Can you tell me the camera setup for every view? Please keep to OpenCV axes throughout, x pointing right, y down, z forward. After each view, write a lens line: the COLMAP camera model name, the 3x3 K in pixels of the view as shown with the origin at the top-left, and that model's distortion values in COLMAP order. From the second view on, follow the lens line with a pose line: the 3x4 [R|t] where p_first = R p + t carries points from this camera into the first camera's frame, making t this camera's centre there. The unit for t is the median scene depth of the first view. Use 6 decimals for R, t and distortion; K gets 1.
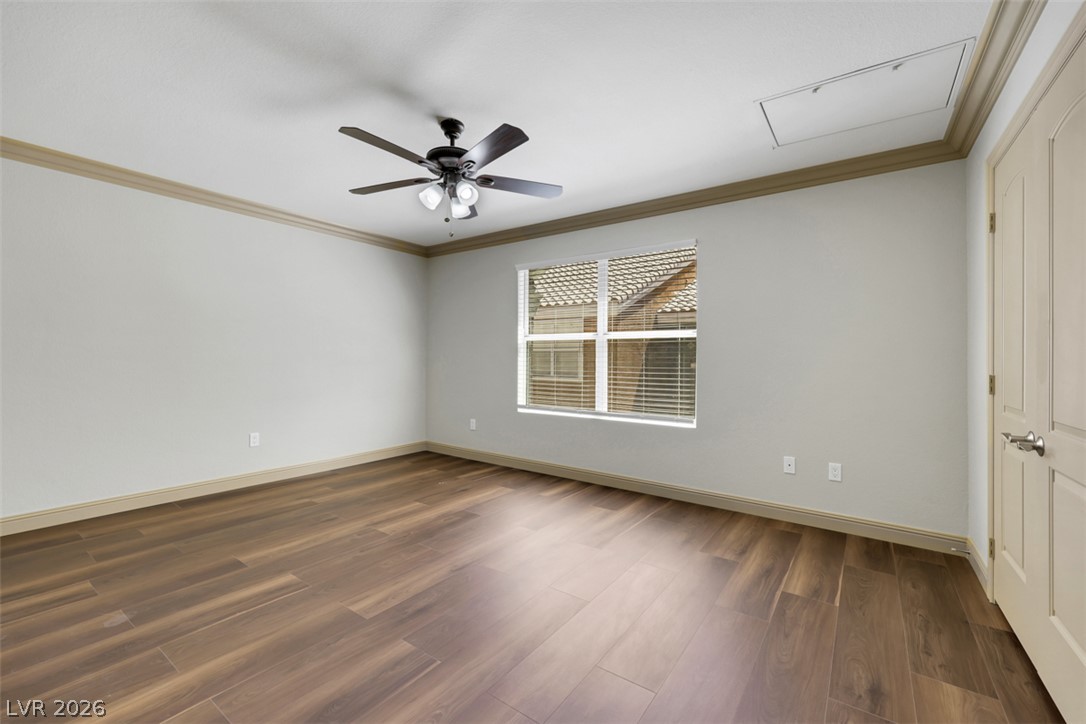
lens RADIAL K [[446.9, 0, 544.2], [0, 446.9, 358.1], [0, 0, 1]] dist [-0.002426, 0.000009]
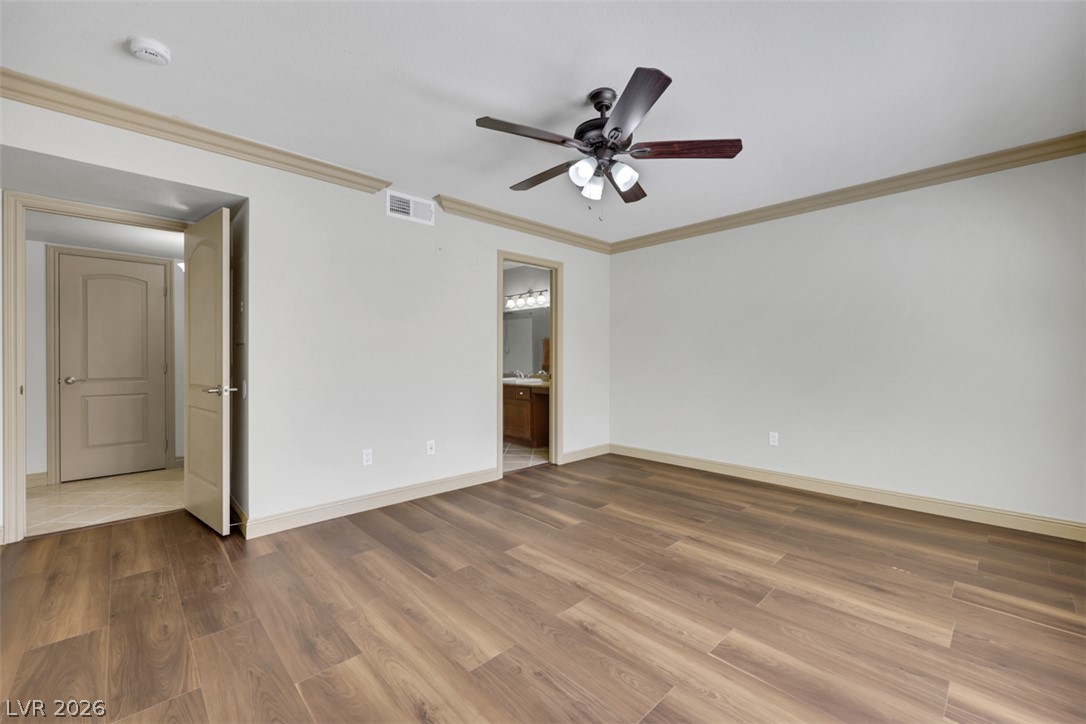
lens RADIAL K [[443.2, 0, 544.3], [0, 443.2, 359.8], [0, 0, 1]] dist [-0.001360, -0.000064]
pose [[-0.184266, -0.006211, -0.982857, 0.594614], [0.003219, 0.999971, -0.006922, 0.010777], [0.982871, -0.004439, -0.184240, 0.909648]]
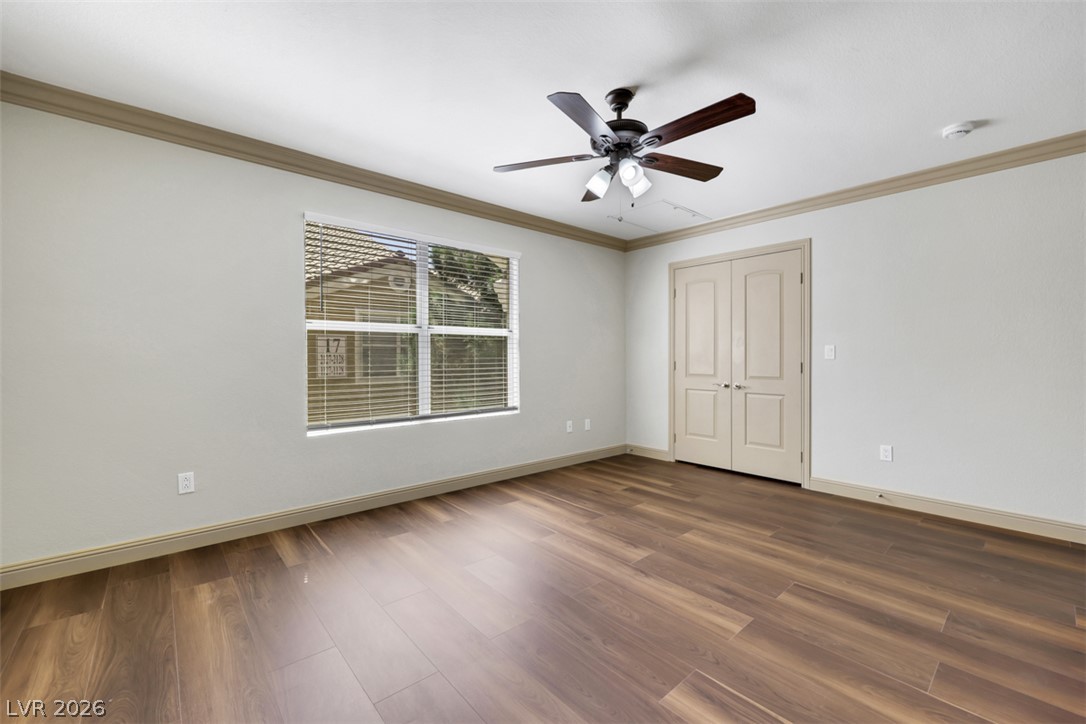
lens RADIAL K [[443.2, 0, 544.3], [0, 443.2, 359.8], [0, 0, 1]] dist [-0.001360, -0.000064]
pose [[0.229693, -0.016487, 0.973123, -0.967847], [-0.000274, 0.999855, 0.017005, -0.006117], [-0.973263, -0.004172, 0.229656, 0.817578]]
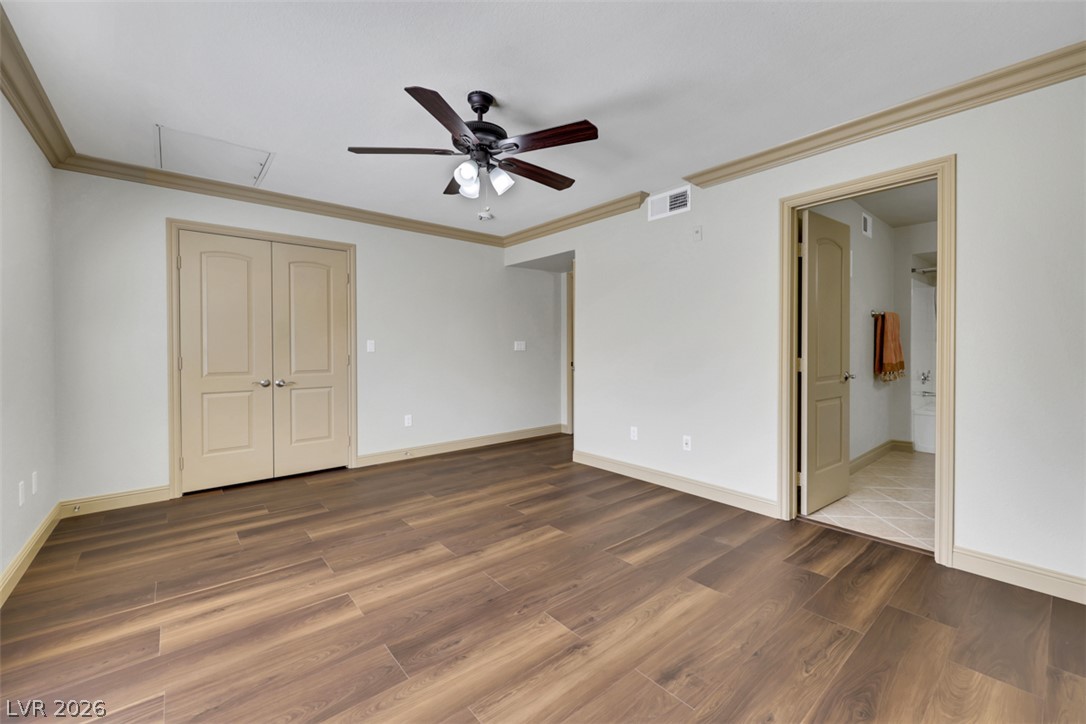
lens RADIAL K [[443.2, 0, 544.3], [0, 443.2, 359.8], [0, 0, 1]] dist [-0.001360, -0.000064]
pose [[-0.968736, -0.015810, 0.247590, -0.493518], [-0.009660, 0.999614, 0.026034, -0.005033], [-0.247906, 0.022829, -0.968515, 1.615396]]
